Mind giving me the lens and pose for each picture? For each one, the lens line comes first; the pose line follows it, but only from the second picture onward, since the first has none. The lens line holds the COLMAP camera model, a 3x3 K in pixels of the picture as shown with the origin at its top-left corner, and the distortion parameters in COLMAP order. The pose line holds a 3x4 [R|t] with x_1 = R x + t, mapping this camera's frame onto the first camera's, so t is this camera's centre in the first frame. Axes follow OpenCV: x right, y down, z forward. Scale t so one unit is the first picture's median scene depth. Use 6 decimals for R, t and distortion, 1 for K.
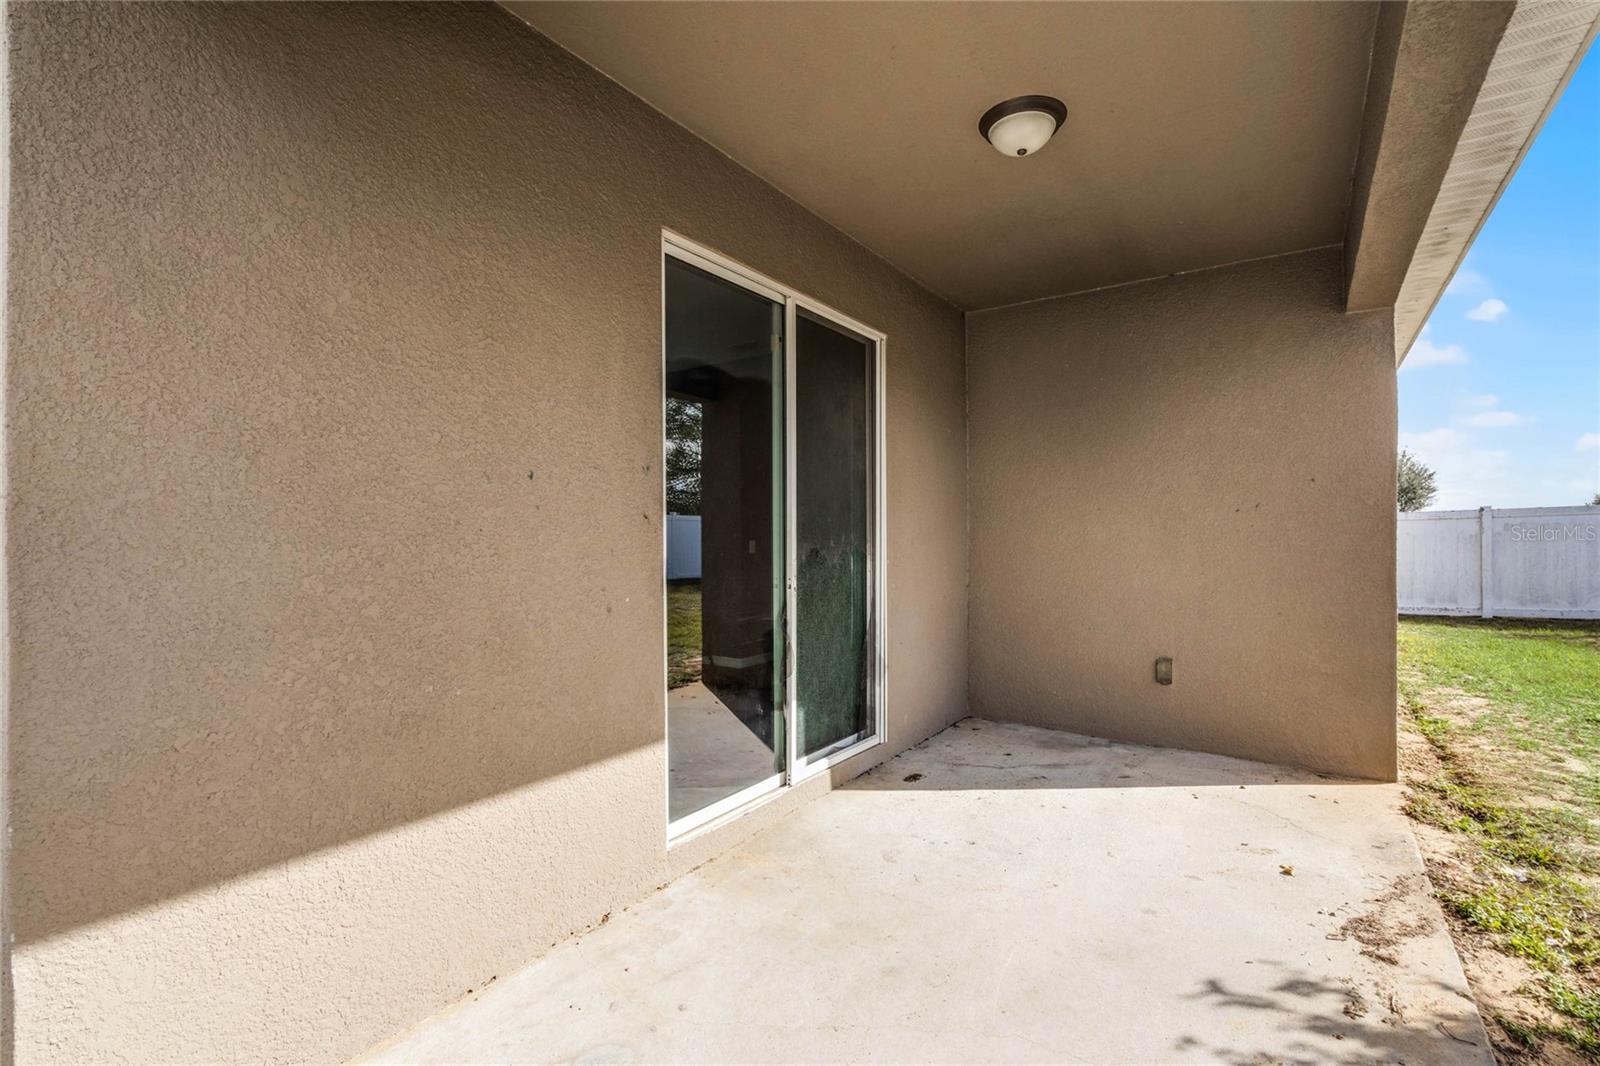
lens RADIAL K [[733.5, 0, 804.7], [0, 733.5, 537.2], [0, 0, 1]] dist [-0.000924, 0.000121]
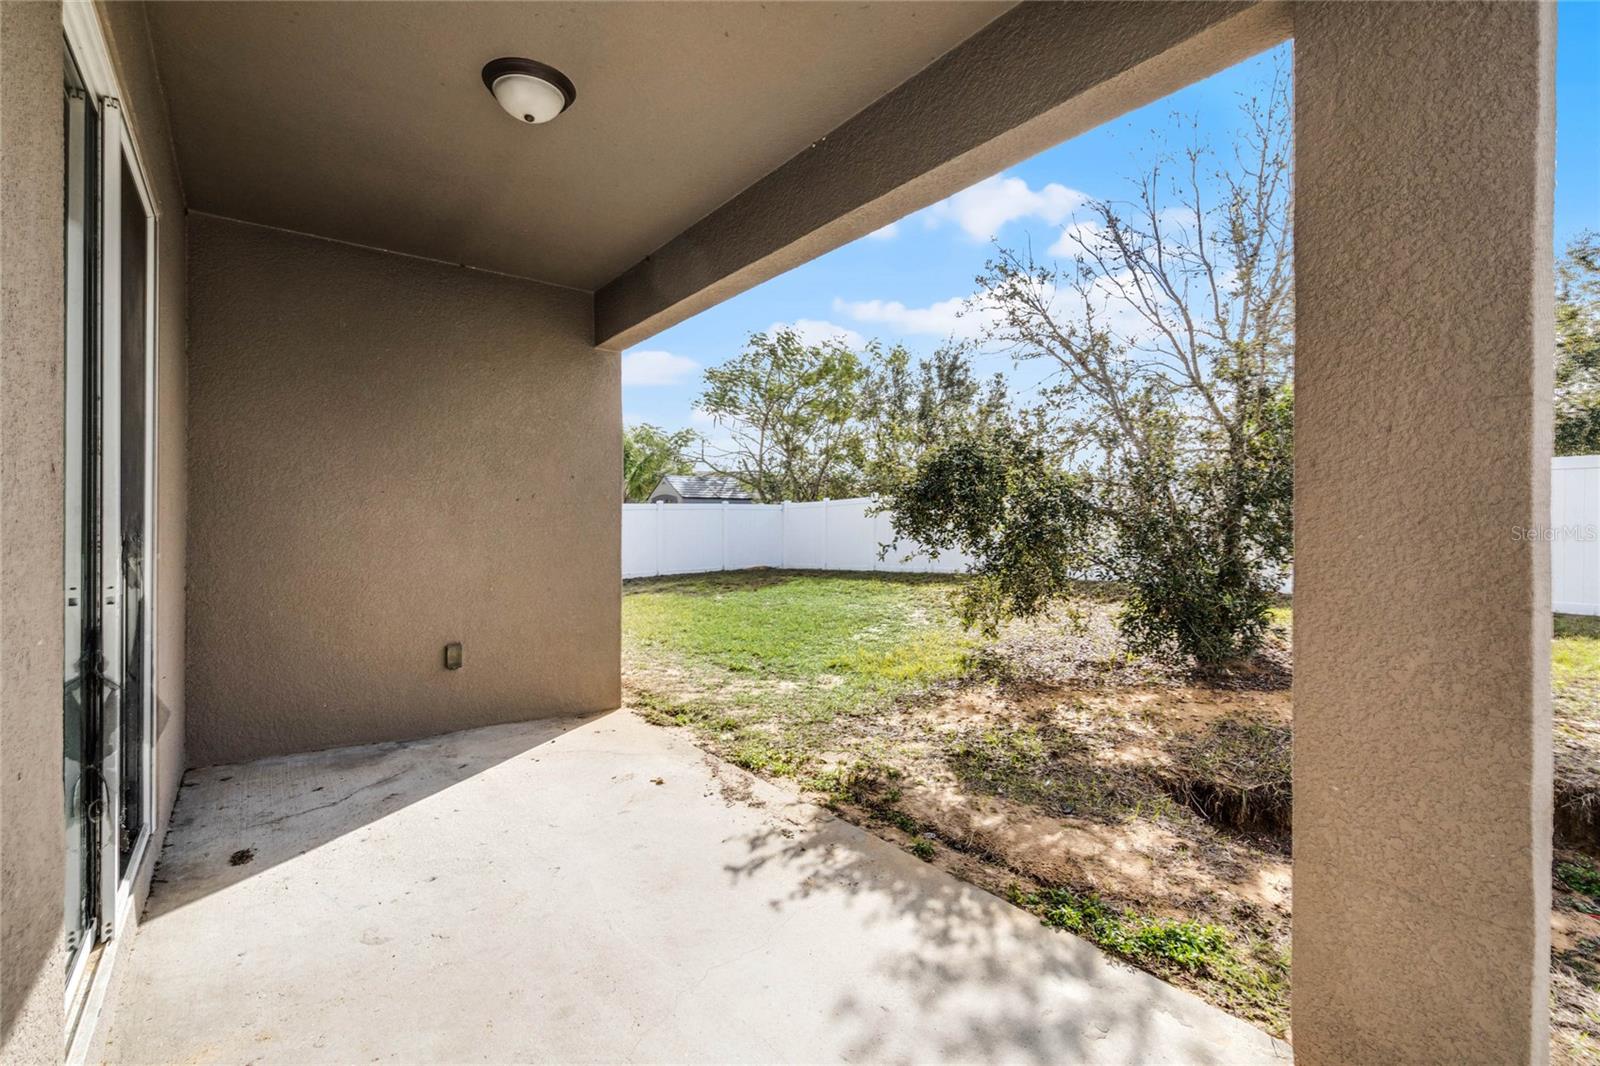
lens RADIAL K [[733.5, 0, 804.7], [0, 733.5, 537.2], [0, 0, 1]] dist [-0.000924, 0.000121]
pose [[0.311208, -0.009832, 0.950291, -0.367284], [-0.004815, 0.999917, 0.011922, 0.005393], [-0.950330, -0.008286, 0.311135, 0.268578]]
